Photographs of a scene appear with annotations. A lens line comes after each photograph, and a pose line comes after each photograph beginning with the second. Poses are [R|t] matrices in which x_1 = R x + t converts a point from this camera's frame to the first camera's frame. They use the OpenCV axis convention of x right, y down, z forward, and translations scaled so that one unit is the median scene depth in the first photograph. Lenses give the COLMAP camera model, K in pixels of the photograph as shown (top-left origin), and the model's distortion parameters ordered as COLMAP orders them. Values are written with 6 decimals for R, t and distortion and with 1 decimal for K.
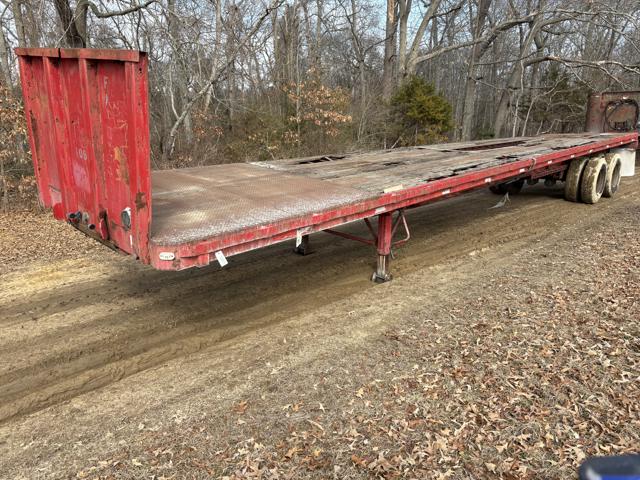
lens RADIAL K [[485.4, 0, 311.4], [0, 485.4, 254.6], [0, 0, 1]] dist [0.046573, -0.051309]
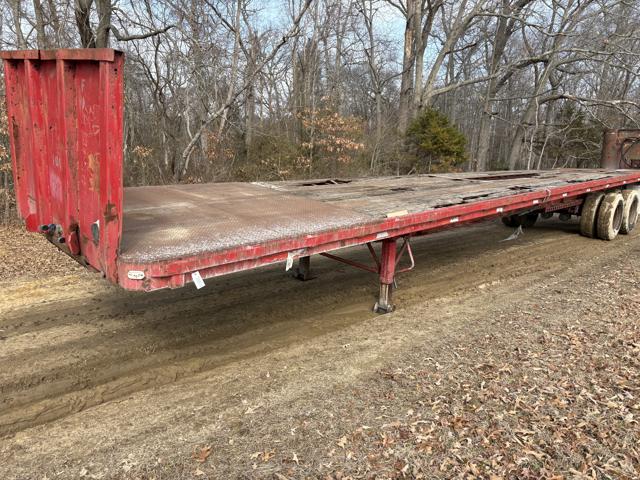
lens RADIAL K [[485.4, 0, 320.6], [0, 485.4, 242.7], [0, 0, 1]] dist [0.046573, -0.051309]
pose [[0.999187, 0.038357, -0.012449, 0.037821], [-0.039240, 0.995950, -0.080897, 0.002884], [0.009296, 0.081320, 0.996645, 0.071862]]
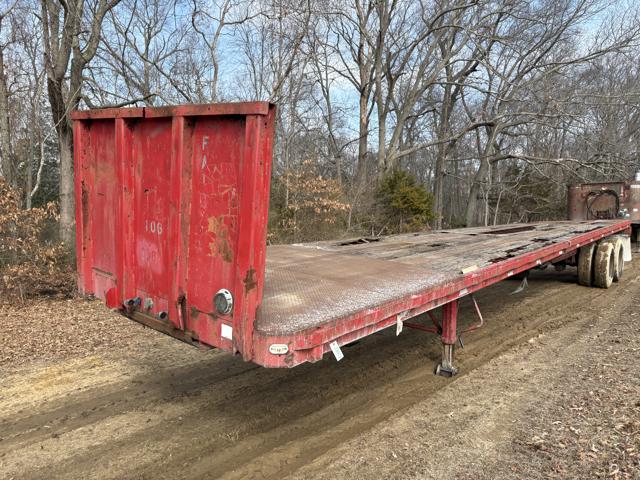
lens RADIAL K [[485.4, 0, 310.8], [0, 485.4, 250.0], [0, 0, 1]] dist [0.046573, -0.051309]
pose [[0.996503, -0.006286, 0.083316, -0.220643], [0.022447, 0.980648, -0.194488, 0.000124], [-0.080481, 0.195678, 0.977360, 0.138147]]
